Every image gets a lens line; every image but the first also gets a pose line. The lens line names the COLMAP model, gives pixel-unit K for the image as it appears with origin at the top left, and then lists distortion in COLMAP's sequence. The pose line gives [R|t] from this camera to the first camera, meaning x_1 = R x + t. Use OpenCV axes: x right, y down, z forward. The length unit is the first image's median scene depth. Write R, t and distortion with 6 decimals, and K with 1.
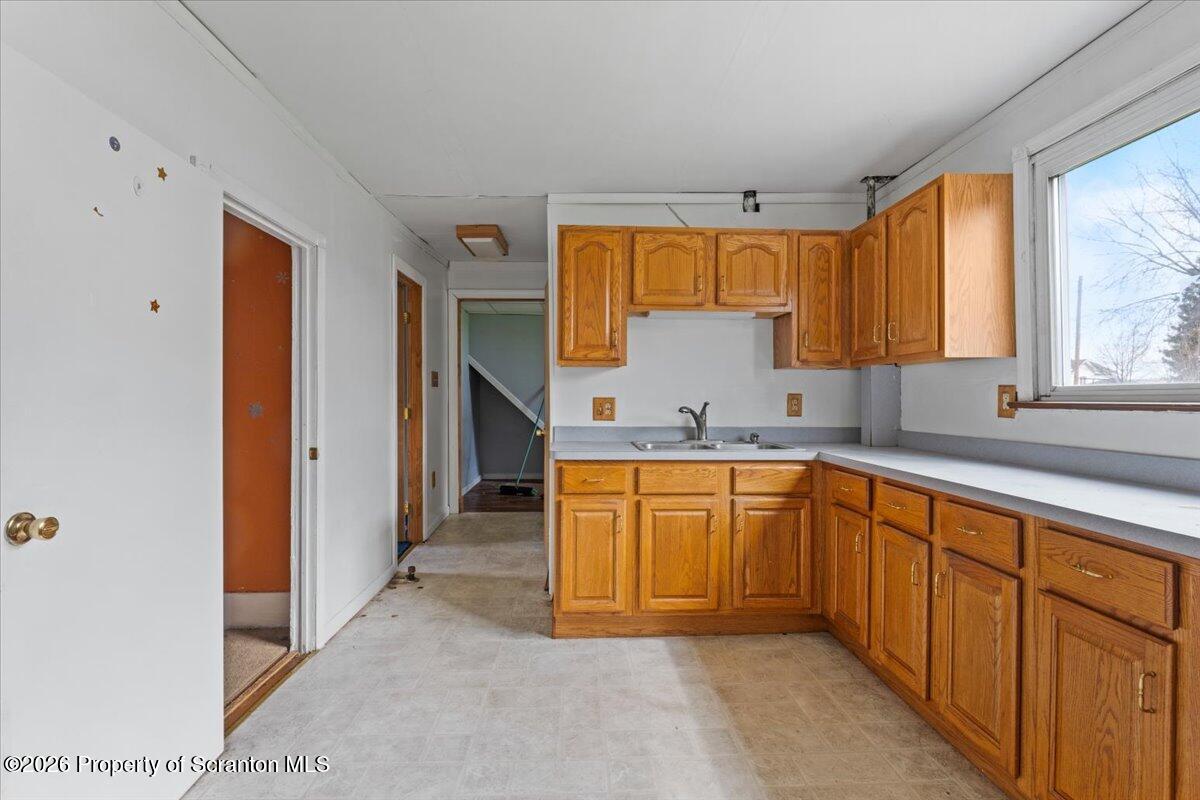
lens RADIAL K [[532.1, 0, 598.8], [0, 532.1, 394.5], [0, 0, 1]] dist [-0.002198, 0.000038]
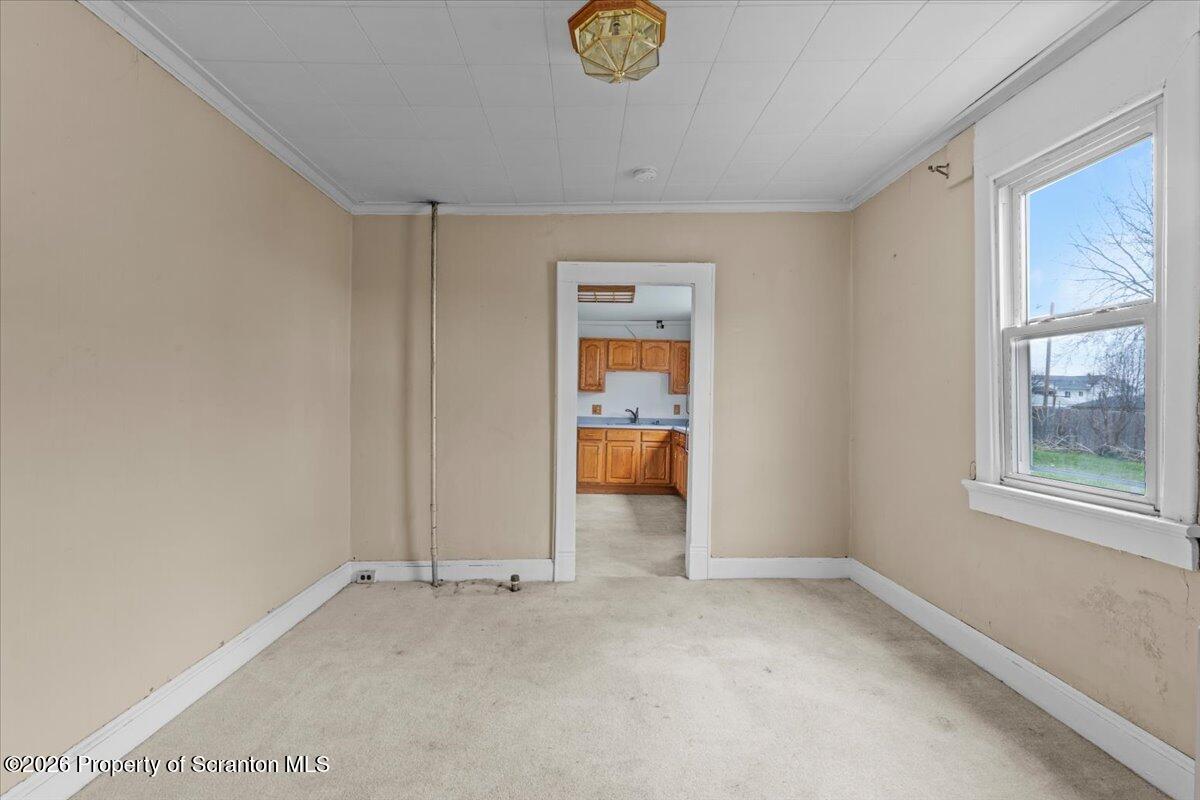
lens RADIAL K [[542.1, 0, 596.1], [0, 542.1, 389.4], [0, 0, 1]] dist [-0.000510, -0.000236]
pose [[0.999128, 0.019653, -0.036831, 0.105589], [-0.020350, 0.999619, -0.018644, -0.020210], [0.036450, 0.019377, 0.999148, -1.612580]]
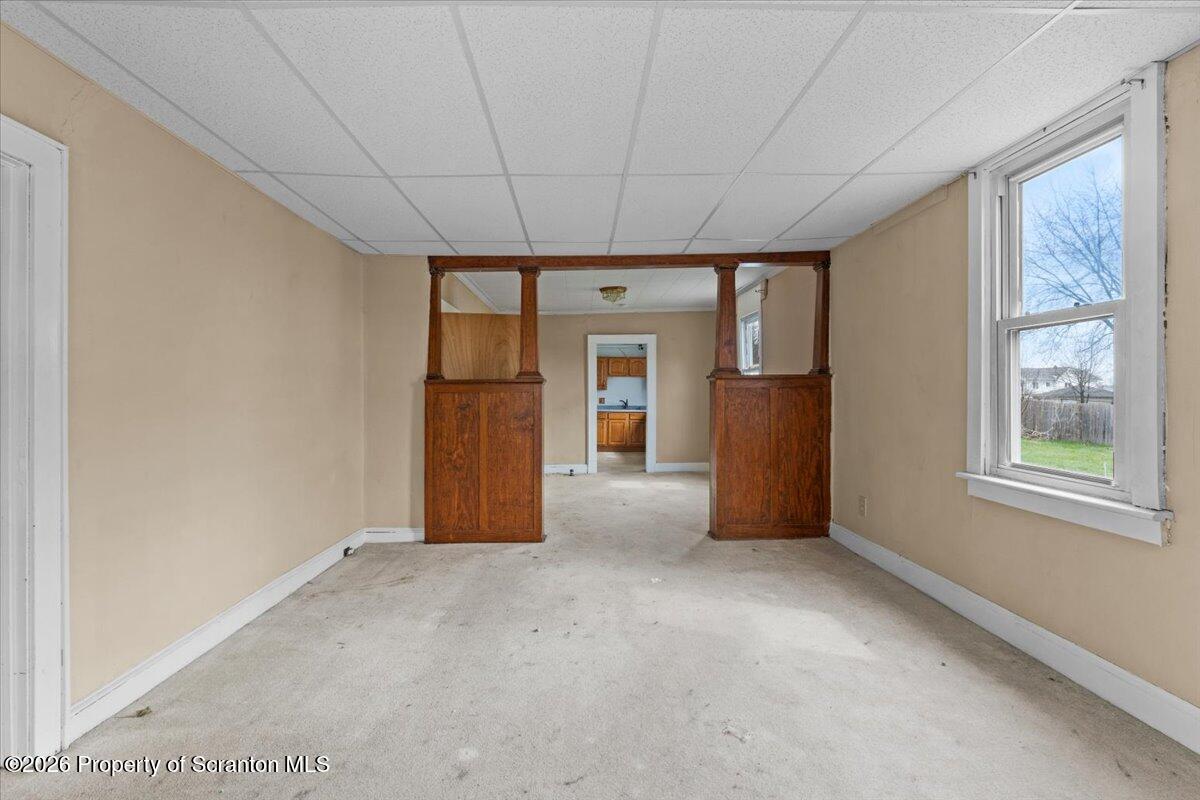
lens RADIAL K [[532.1, 0, 598.8], [0, 532.1, 394.5], [0, 0, 1]] dist [-0.002198, 0.000038]
pose [[0.999594, 0.008456, -0.027198, 0.102764], [-0.008493, 0.999963, -0.001241, -0.014188], [0.027187, 0.001472, 0.999629, -3.163039]]
